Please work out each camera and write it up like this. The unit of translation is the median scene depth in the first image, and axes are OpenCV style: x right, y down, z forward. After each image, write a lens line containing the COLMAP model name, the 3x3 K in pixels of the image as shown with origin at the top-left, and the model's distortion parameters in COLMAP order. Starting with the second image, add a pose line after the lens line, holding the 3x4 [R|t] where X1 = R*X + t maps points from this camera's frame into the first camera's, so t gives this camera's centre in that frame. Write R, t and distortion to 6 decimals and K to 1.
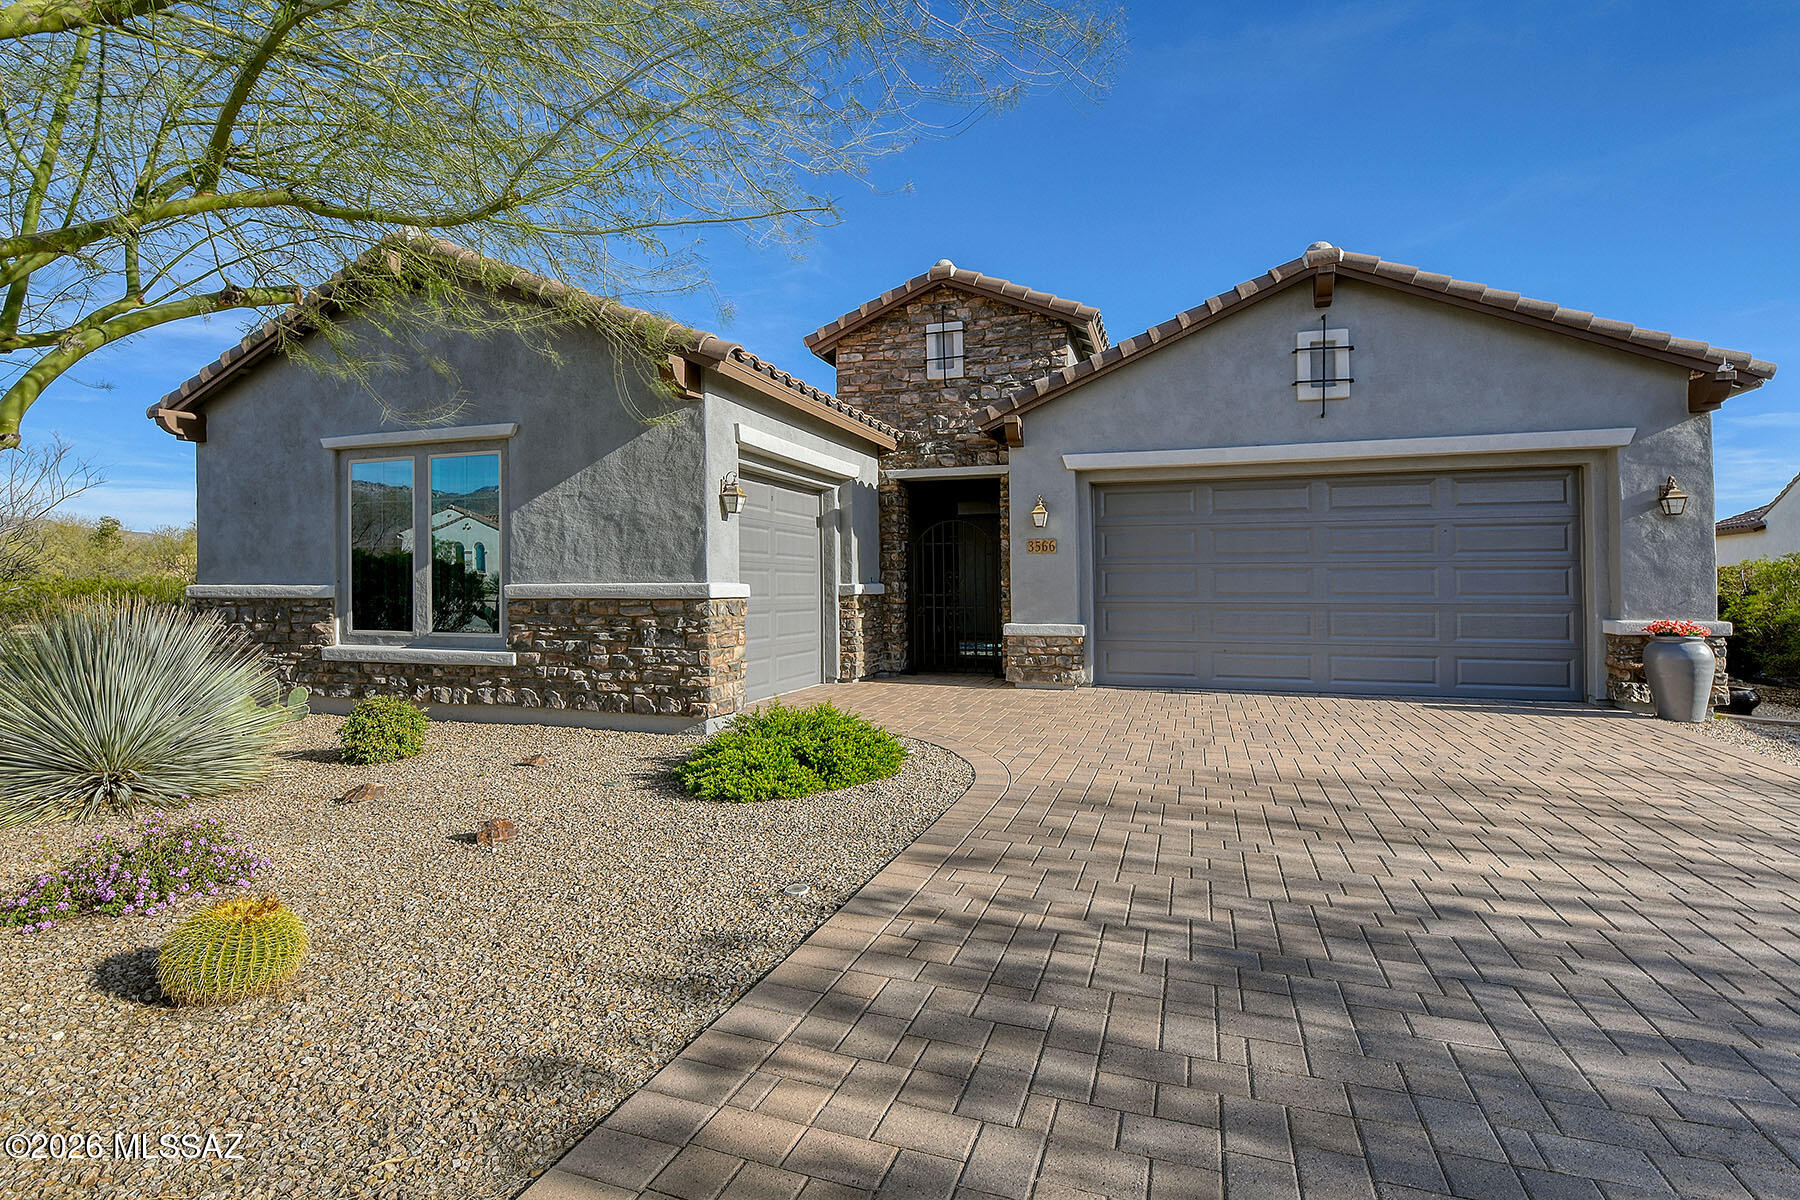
lens RADIAL K [[786.5, 0, 900.0], [0, 786.5, 600.0], [0, 0, 1]] dist [-0.009592, -0.000465]
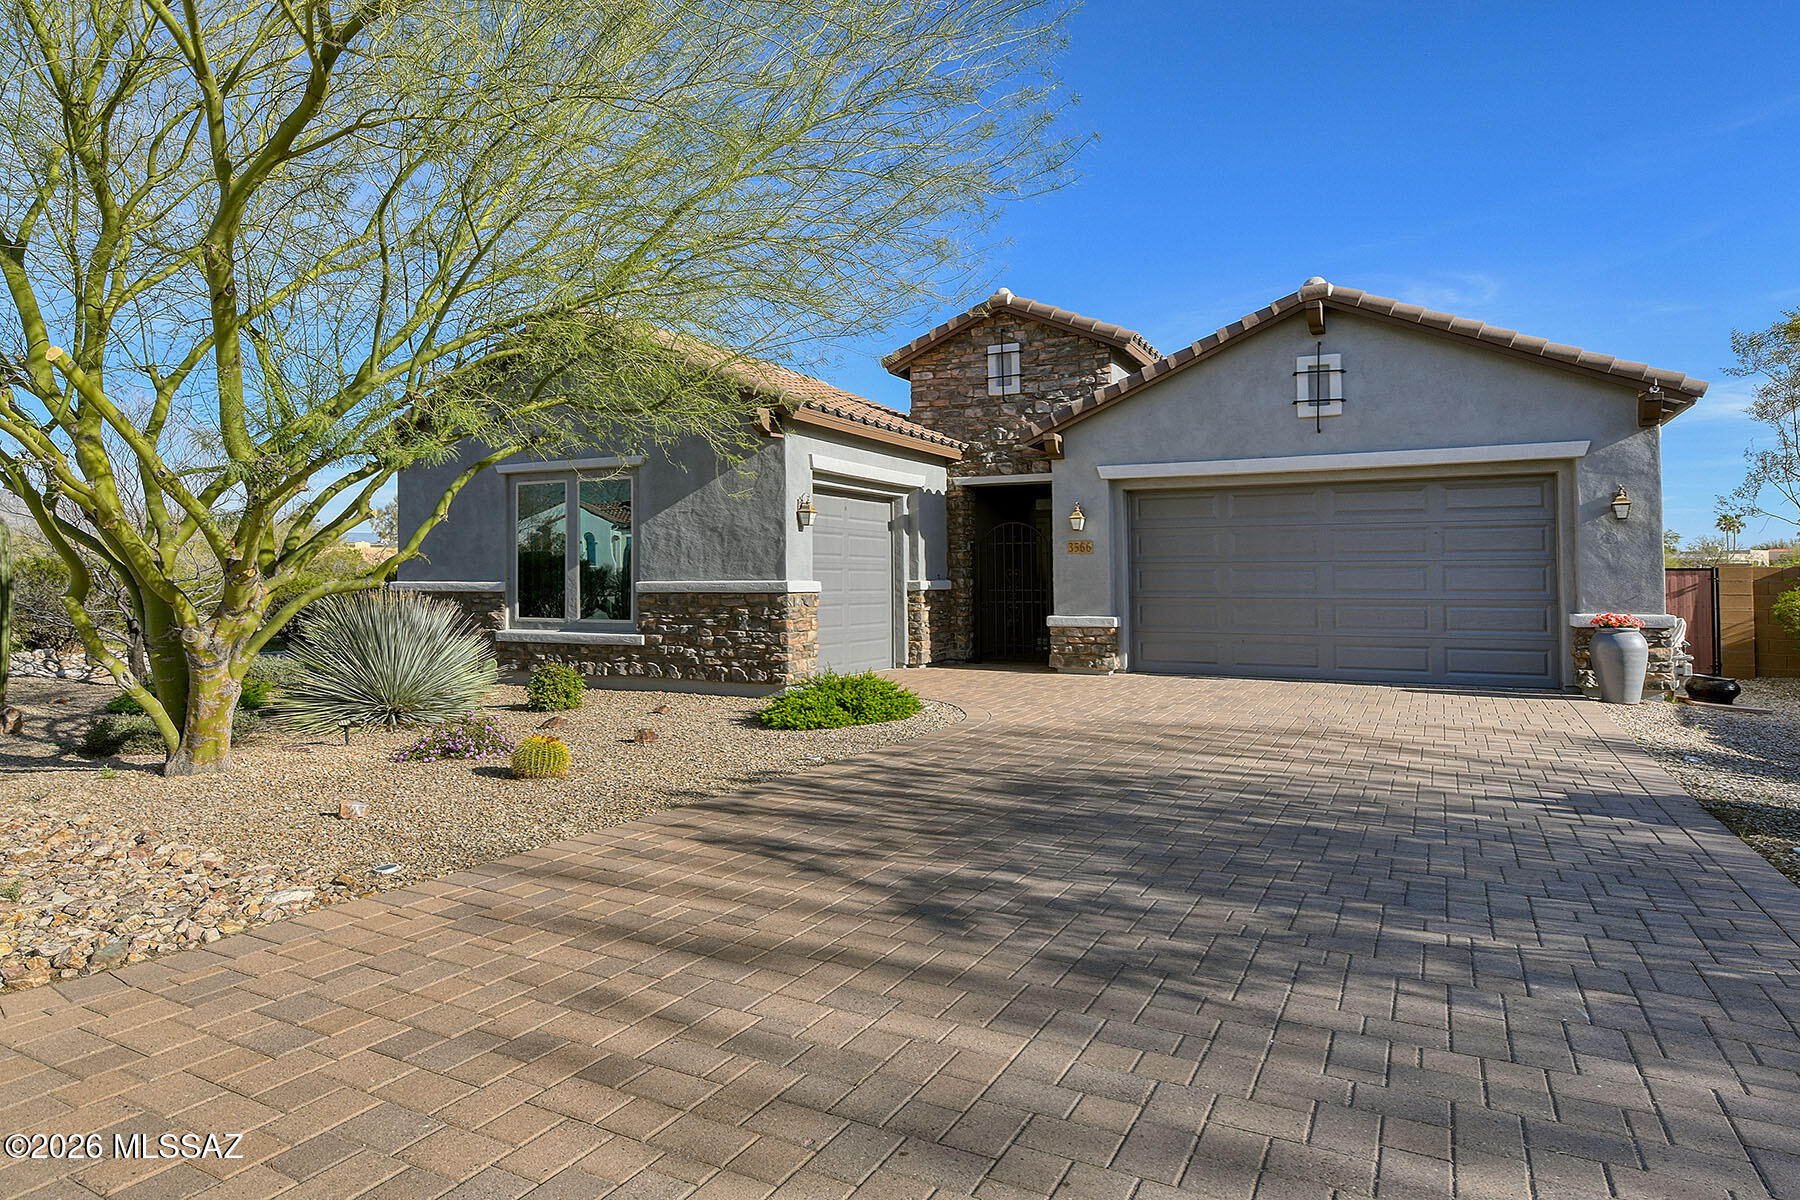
lens RADIAL K [[1021.9, 0, 900.0], [0, 1021.9, 600.0], [0, 0, 1]] dist [0.001200, 0.000825]
pose [[0.984337, 0.003301, -0.176266, 0.201798], [-0.002901, 0.999993, 0.002526, 0.004631], [0.176273, -0.001975, 0.984339, -0.531935]]
